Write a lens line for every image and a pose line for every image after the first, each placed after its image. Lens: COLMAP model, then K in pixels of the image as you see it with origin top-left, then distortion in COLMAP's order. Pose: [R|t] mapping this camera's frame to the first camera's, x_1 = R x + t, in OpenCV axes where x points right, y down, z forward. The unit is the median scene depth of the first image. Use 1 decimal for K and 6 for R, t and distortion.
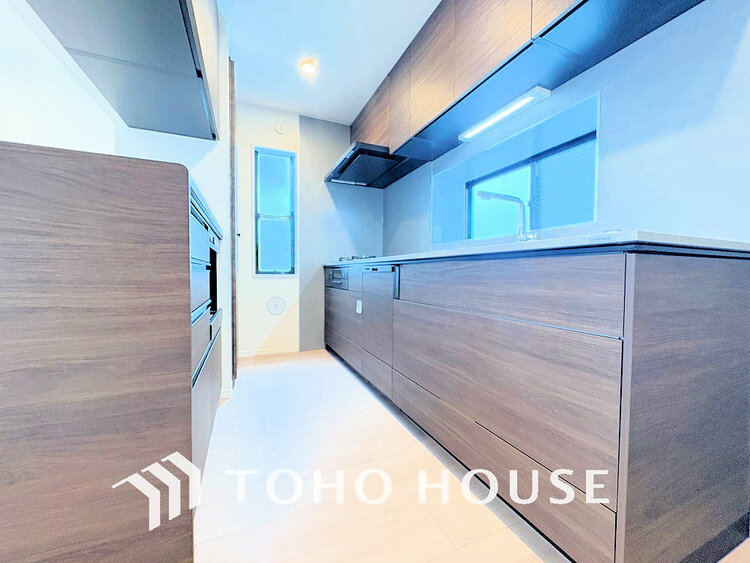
lens RADIAL K [[298.3, 0, 375.0], [0, 298.3, 281.5], [0, 0, 1]] dist [0.000593, 0.000125]
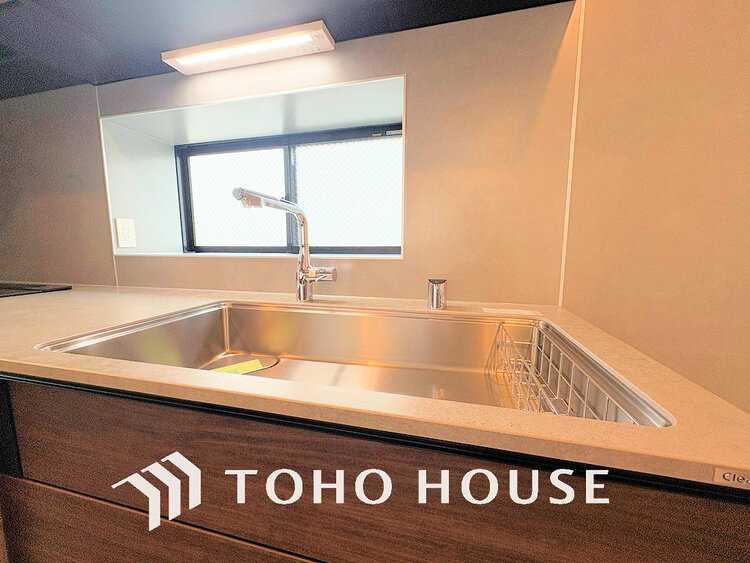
lens RADIAL K [[298.3, 0, 375.0], [0, 298.3, 281.5], [0, 0, 1]] dist [0.000593, 0.000125]
pose [[0.619617, -0.099189, 0.778612, 0.069975], [0.035157, 0.994495, 0.098713, -0.141285], [-0.784117, -0.033790, 0.619693, 0.387928]]
